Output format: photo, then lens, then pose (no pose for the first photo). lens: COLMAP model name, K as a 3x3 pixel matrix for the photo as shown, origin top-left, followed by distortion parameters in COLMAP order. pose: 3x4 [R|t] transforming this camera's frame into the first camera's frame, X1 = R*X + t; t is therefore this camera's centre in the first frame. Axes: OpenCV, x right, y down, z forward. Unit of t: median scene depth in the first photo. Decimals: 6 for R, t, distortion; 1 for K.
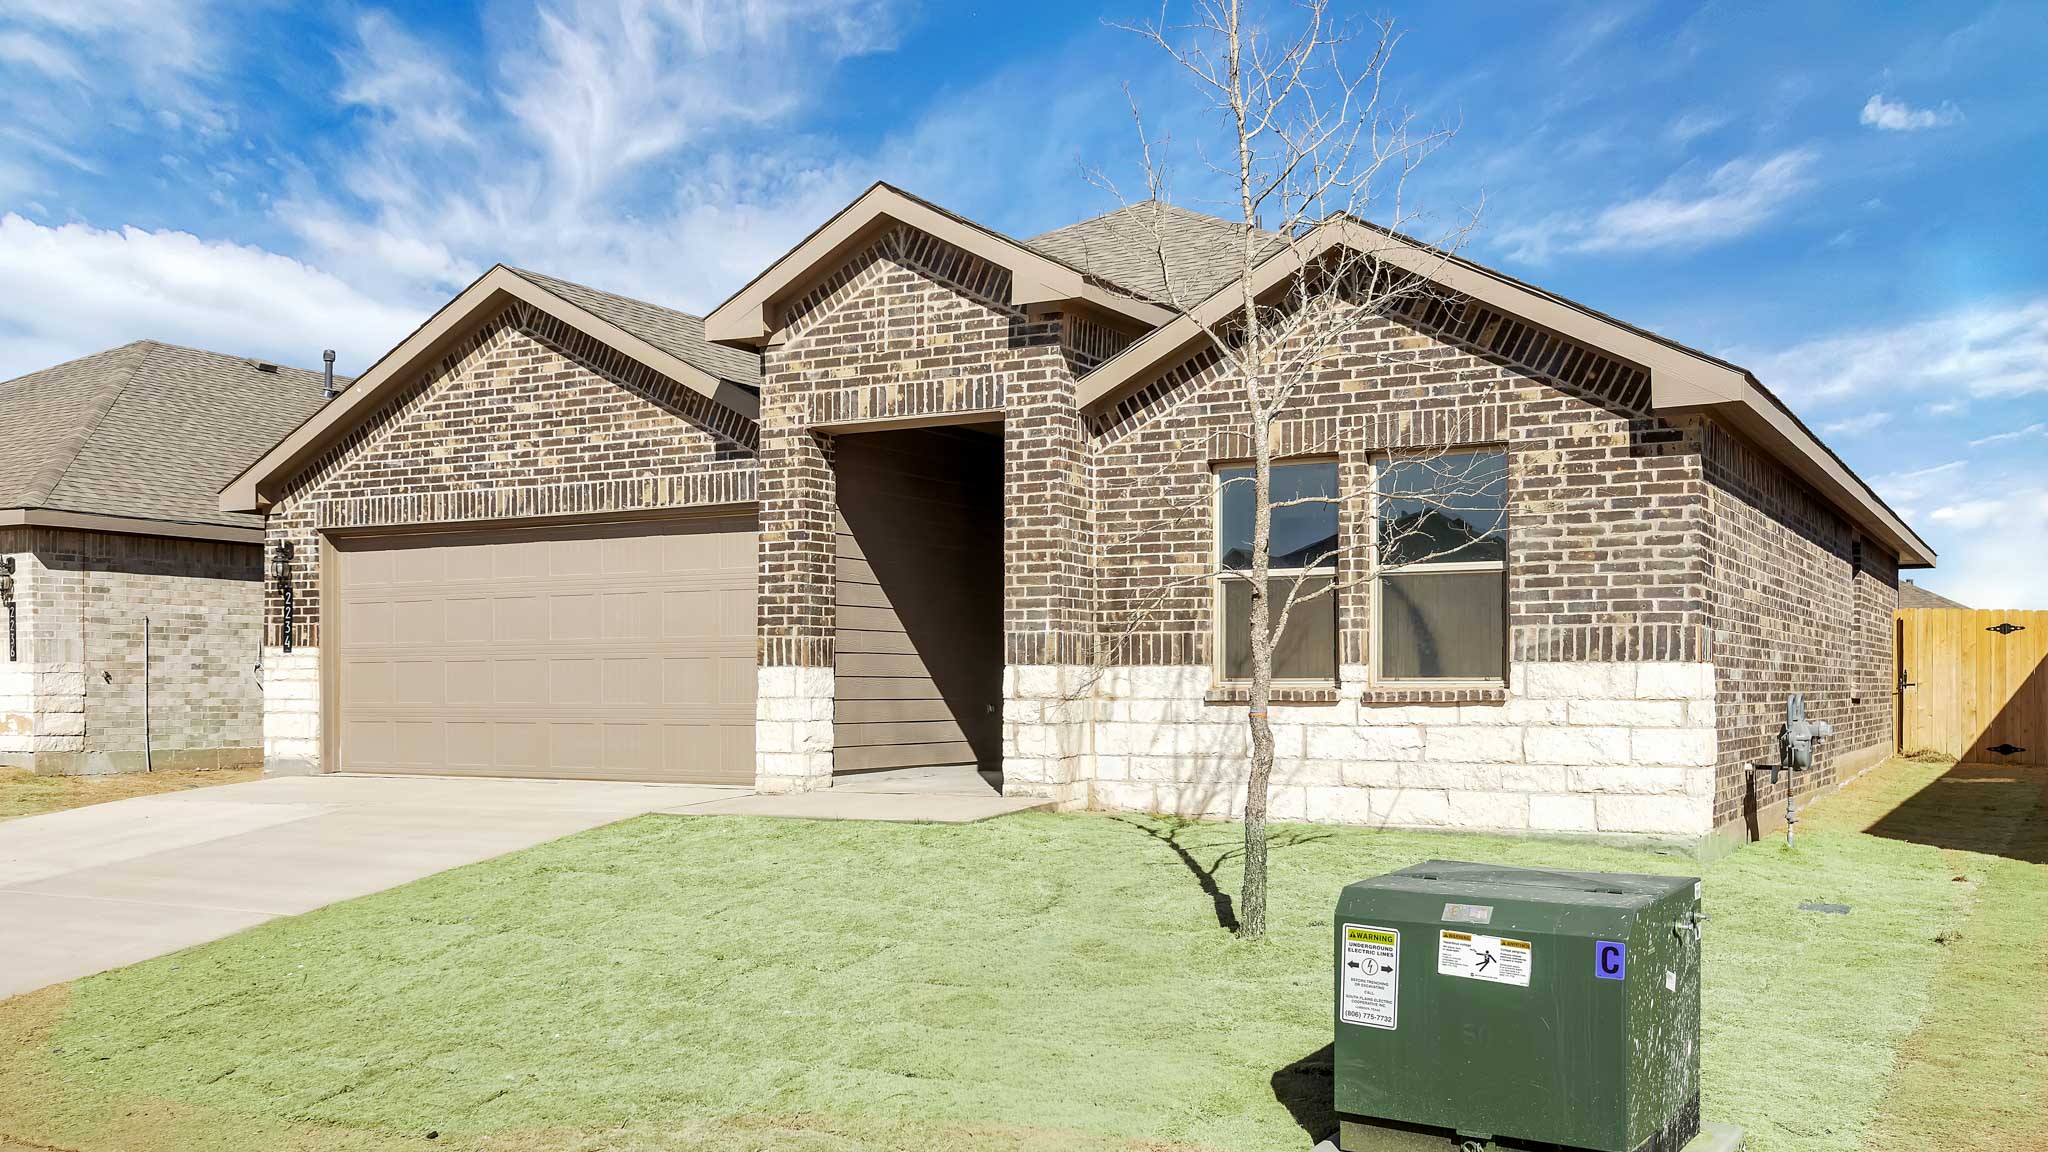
lens RADIAL K [[1900.0, 0, 941.8], [0, 1900.0, 683.3], [0, 0, 1]] dist [-0.015342, -0.005234]
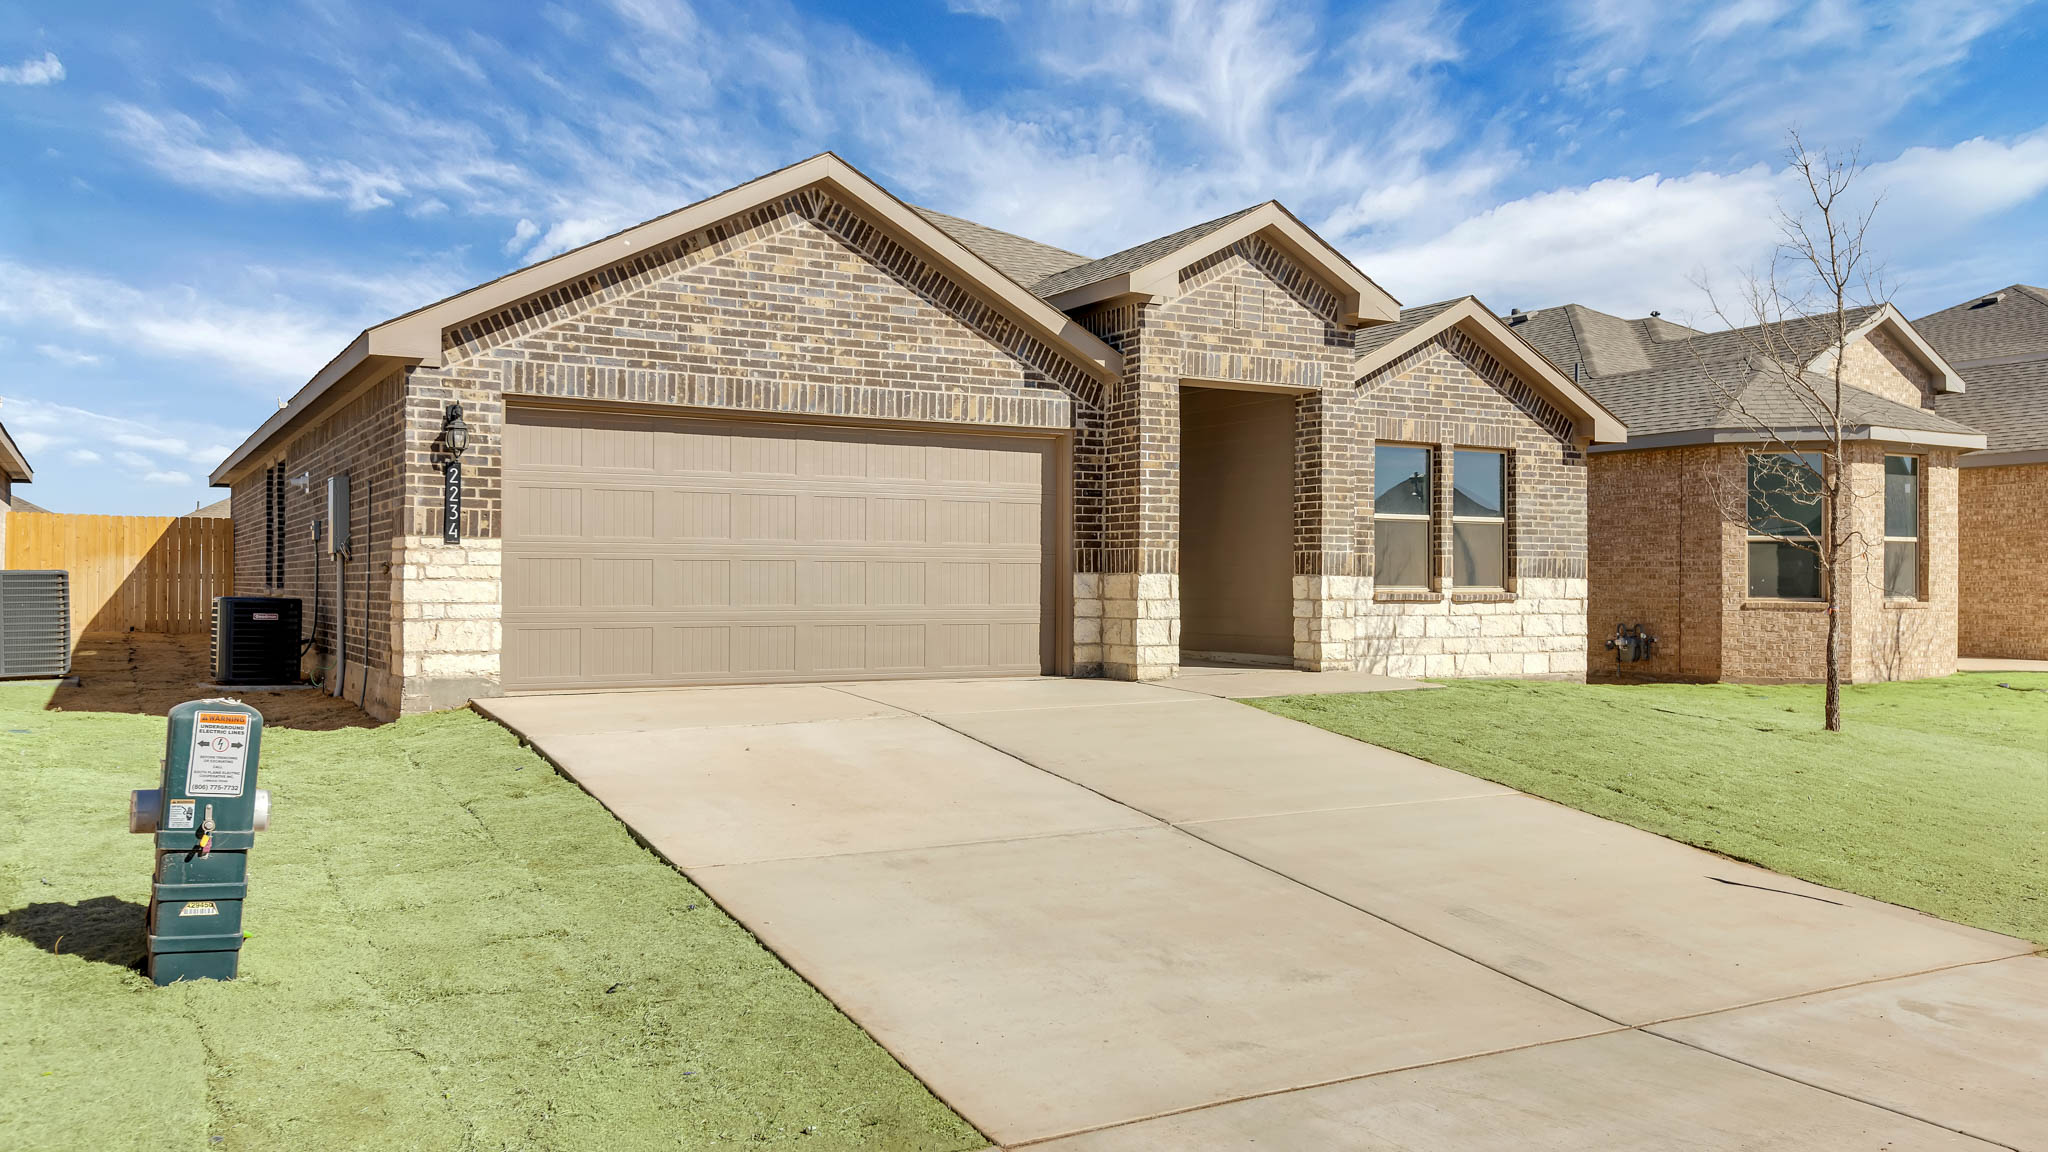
lens RADIAL K [[1512.9, 0, 1024.0], [0, 1512.9, 576.0], [0, 0, 1]] dist [-0.000921, -0.000453]
pose [[0.514857, 0.008238, 0.857236, -0.955999], [-0.007665, 0.999958, -0.005005, -0.001911], [-0.857242, -0.003994, 0.514899, 0.587185]]
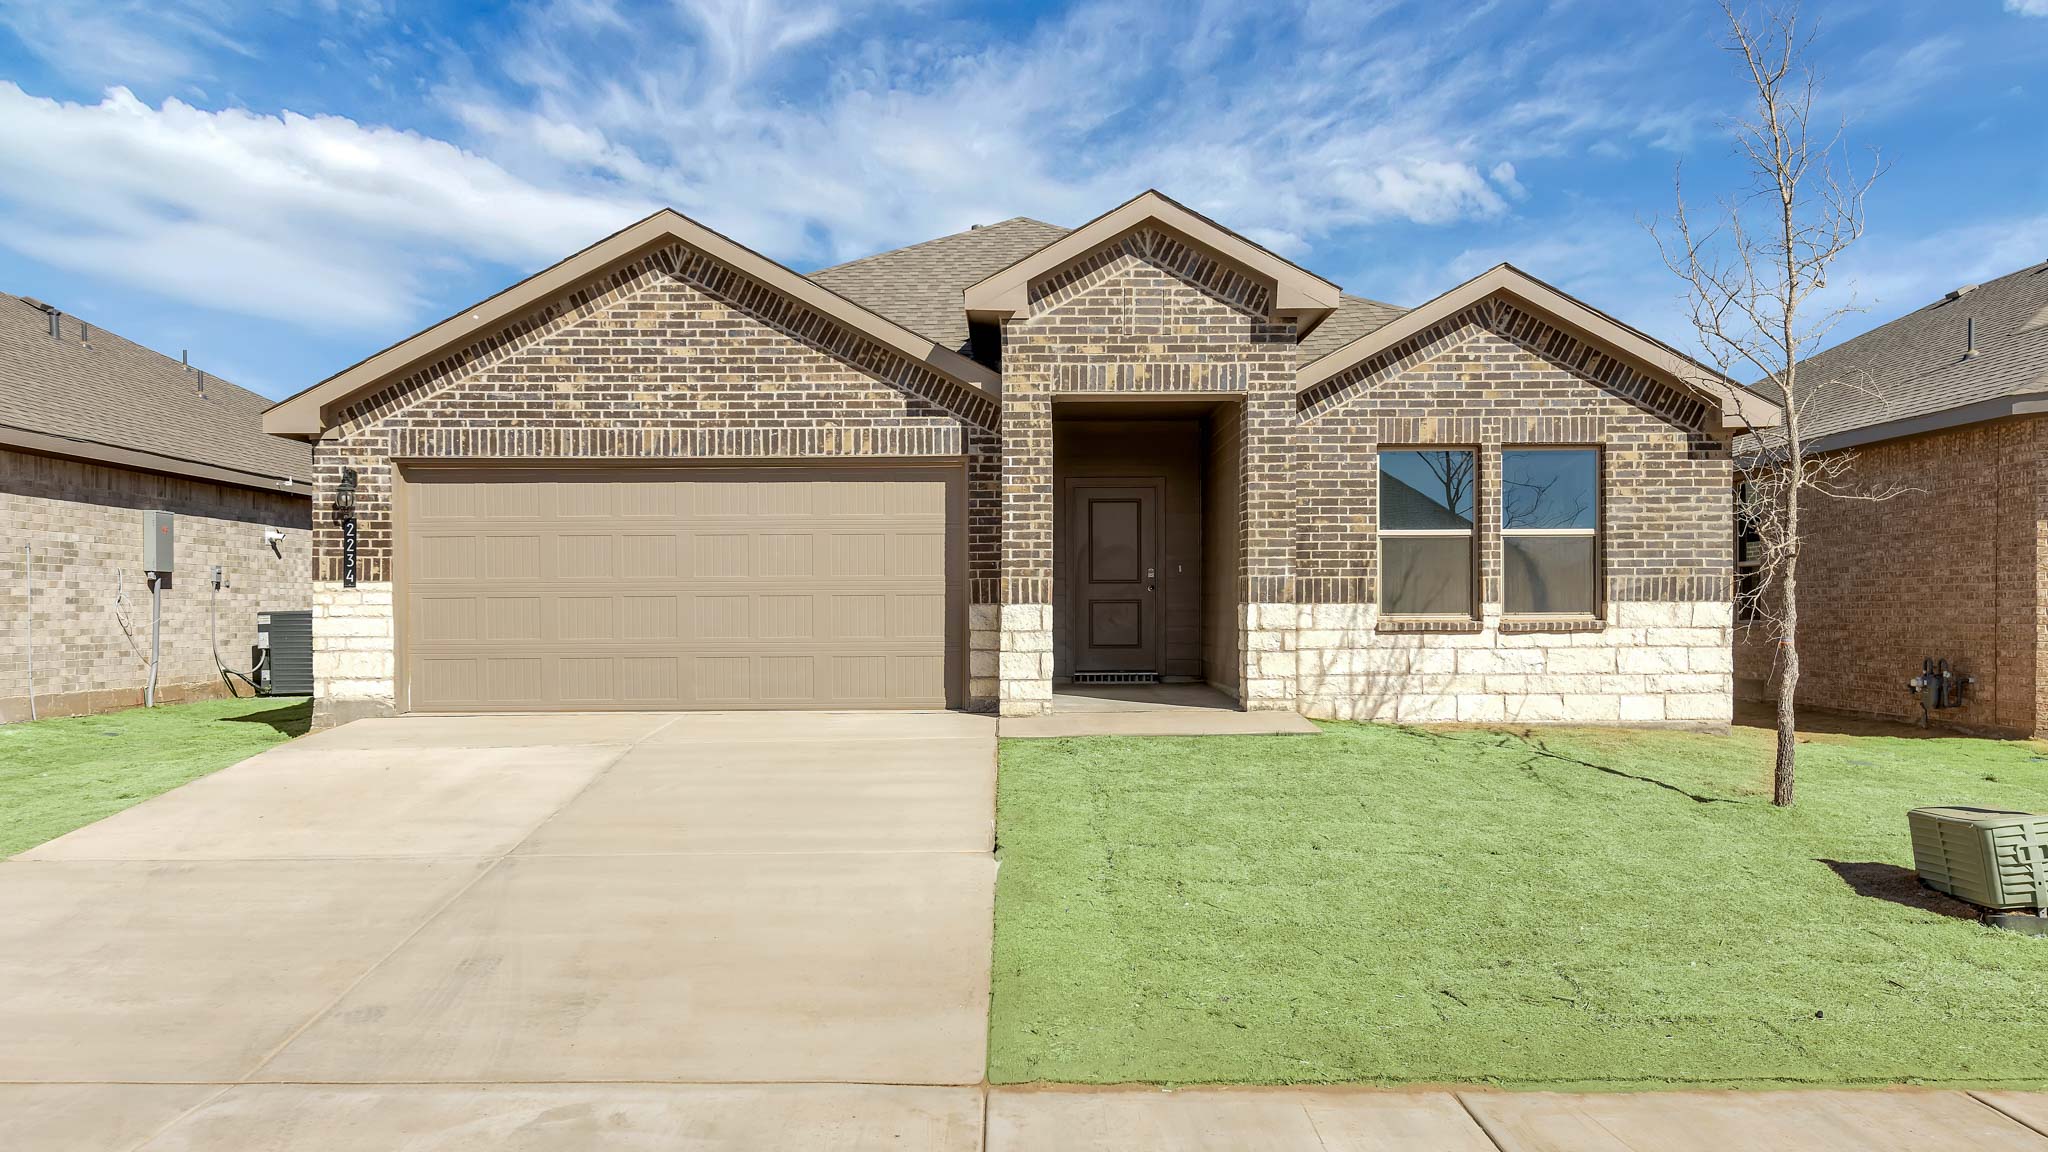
lens RADIAL K [[1532.1, 0, 1061.6], [0, 1532.1, 627.4], [0, 0, 1]] dist [0.003216, -0.001136]
pose [[0.857281, -0.008720, 0.514774, -0.543107], [0.002509, 0.999915, 0.012760, -0.006499], [-0.514842, -0.009648, 0.857231, 0.206891]]
